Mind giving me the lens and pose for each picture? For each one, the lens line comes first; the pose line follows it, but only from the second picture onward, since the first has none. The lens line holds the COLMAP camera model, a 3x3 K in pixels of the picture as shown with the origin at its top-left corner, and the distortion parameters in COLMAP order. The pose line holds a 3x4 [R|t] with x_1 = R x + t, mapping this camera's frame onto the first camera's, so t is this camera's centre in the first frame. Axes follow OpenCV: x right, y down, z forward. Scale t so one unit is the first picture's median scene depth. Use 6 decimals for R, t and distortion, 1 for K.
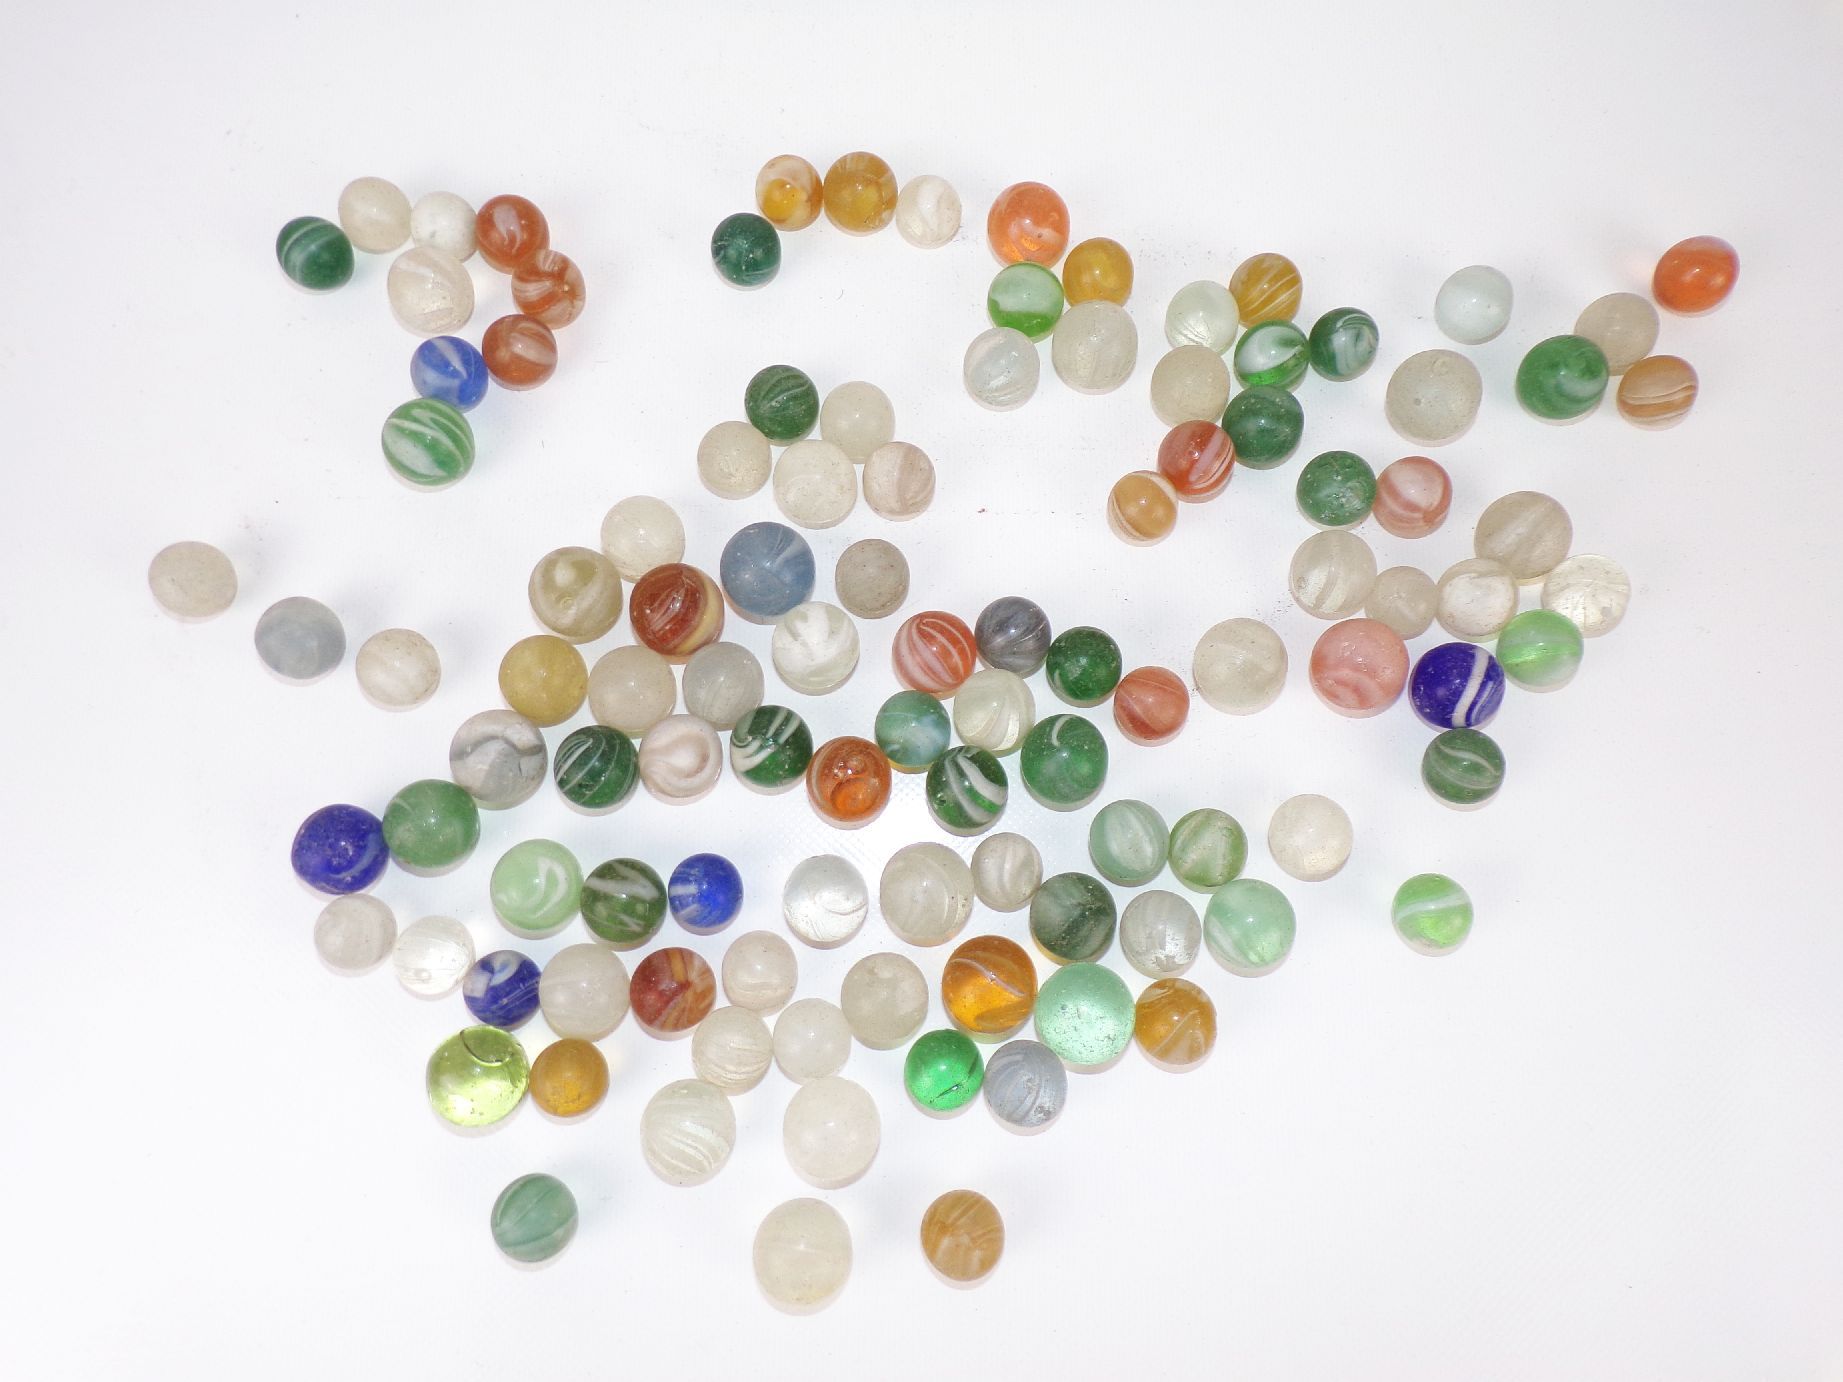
lens RADIAL K [[1275.9, 0, 921.5], [0, 1275.9, 691.0], [0, 0, 1]] dist [0.007952, 0.001514]
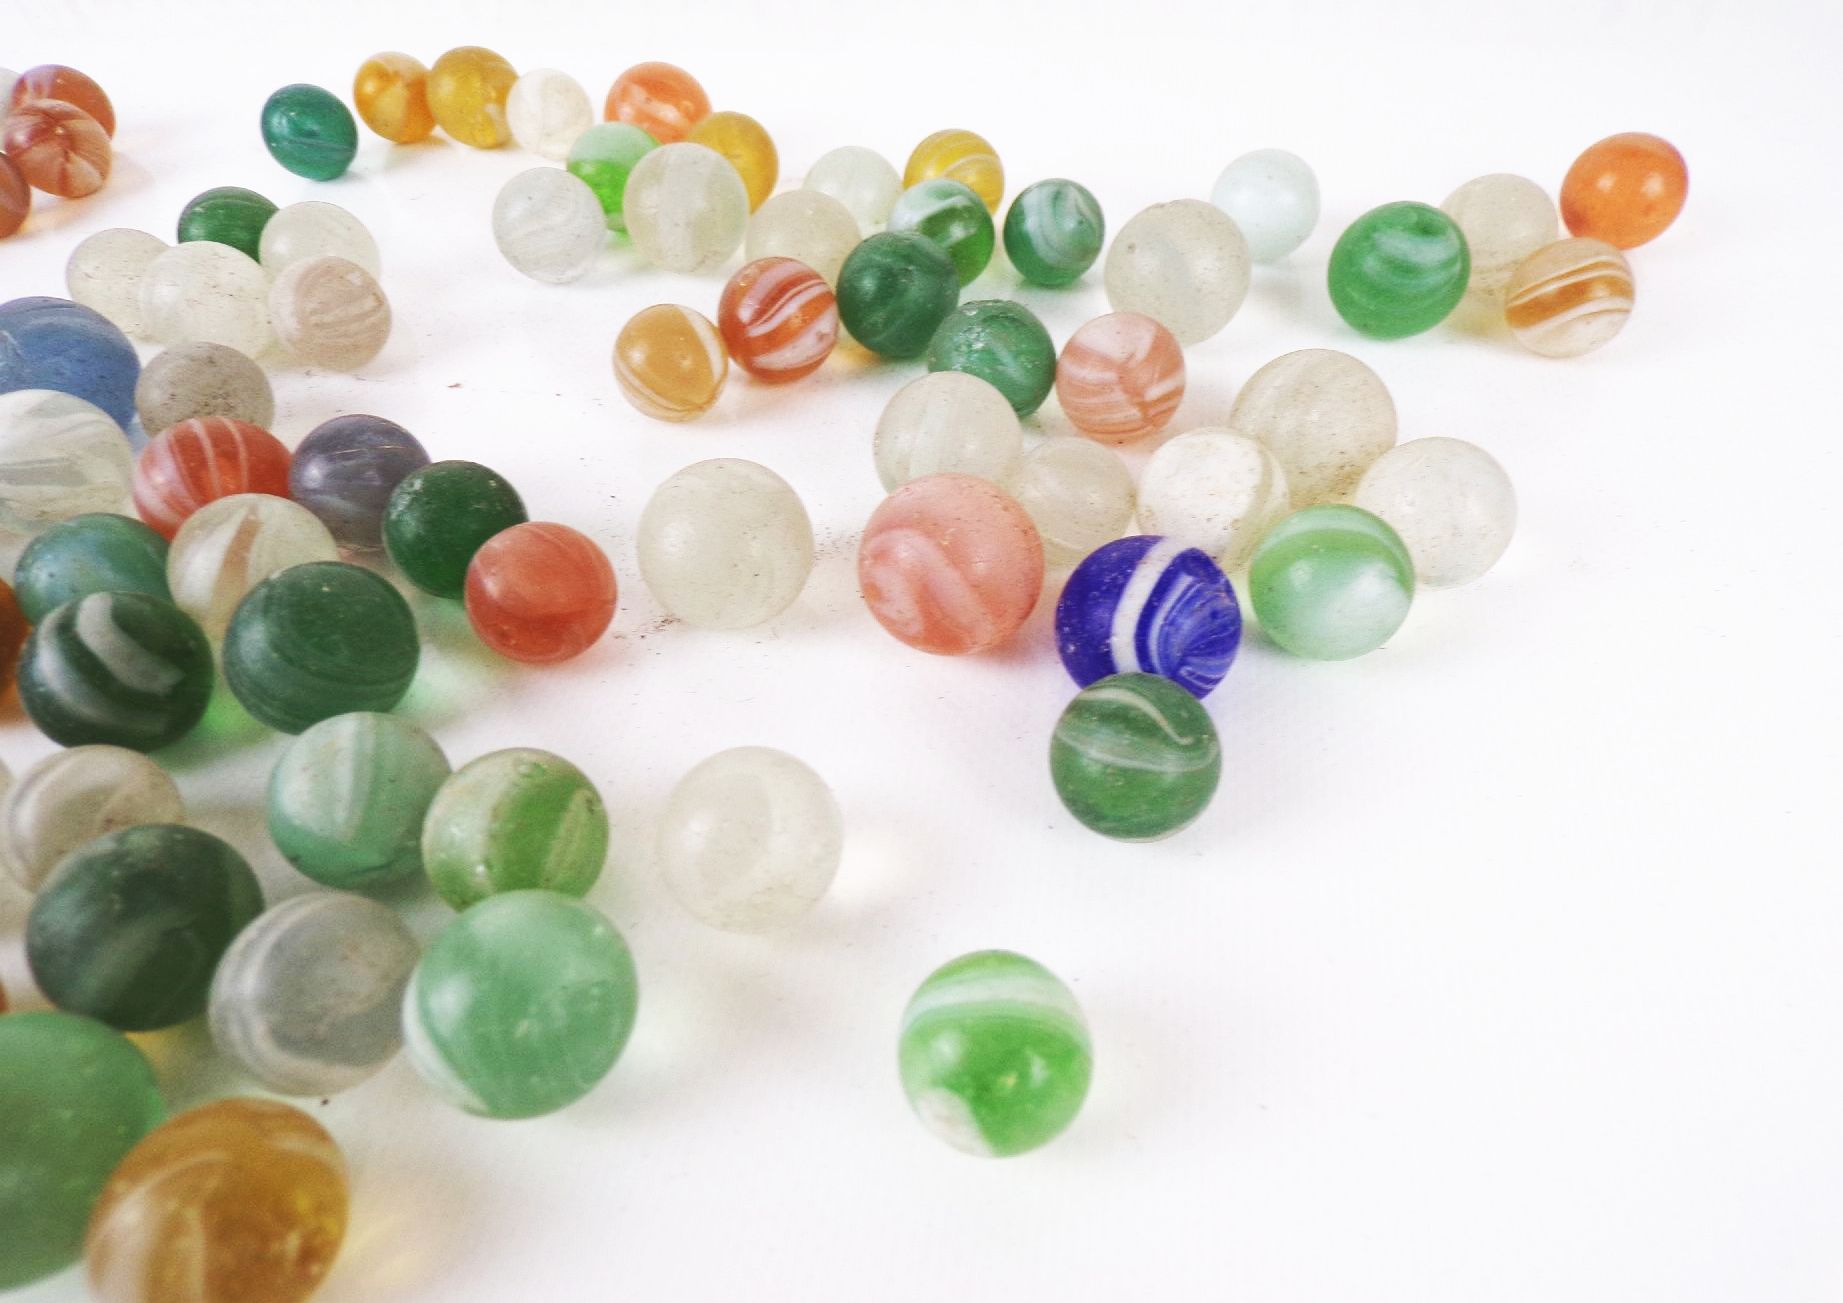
lens RADIAL K [[1258.1, 0, 916.9], [0, 1258.1, 593.5], [0, 0, 1]] dist [0.006106, 0.004322]
pose [[0.981039, 0.087242, -0.173063, 0.414713], [-0.166393, 0.836997, -0.521296, 0.247538], [0.099374, 0.540209, 0.835643, 0.587905]]
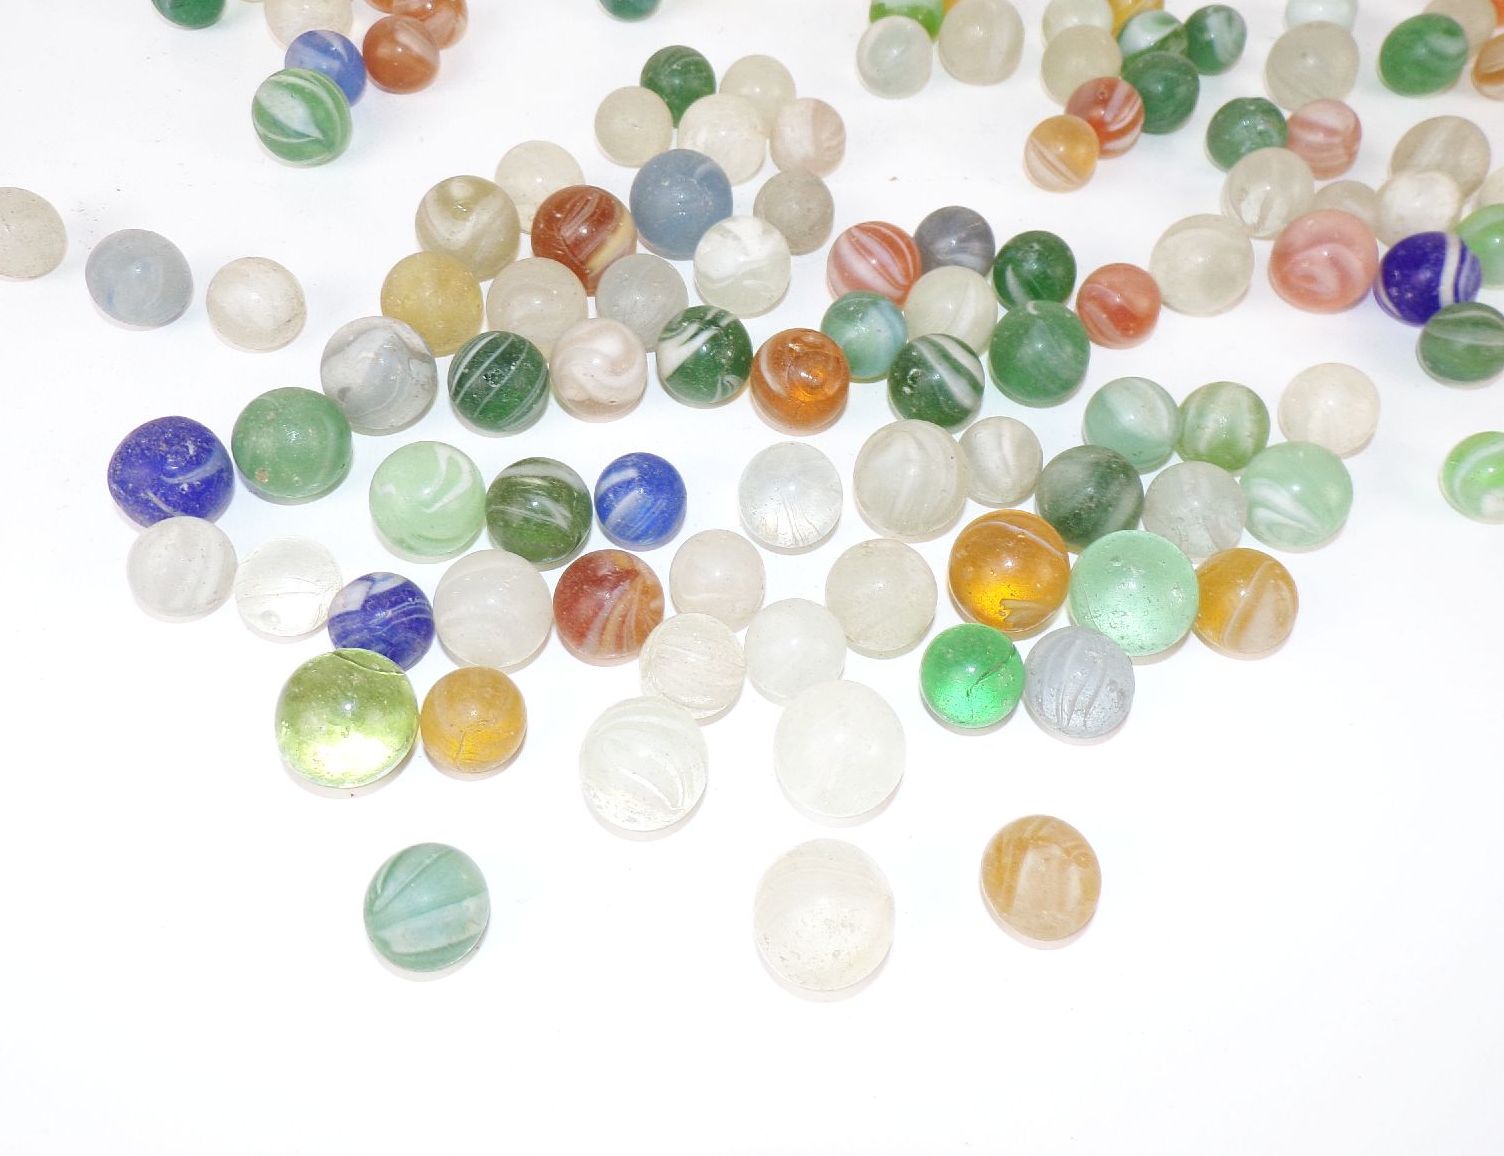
lens RADIAL K [[1245.8, 0, 770.1], [0, 1245.8, 459.9], [0, 0, 1]] dist [0.001514, 0.001649]
pose [[0.992855, -0.051897, 0.107447, -0.164258], [0.090363, 0.915088, -0.393000, 0.432479], [-0.077928, 0.399901, 0.913239, 0.256173]]
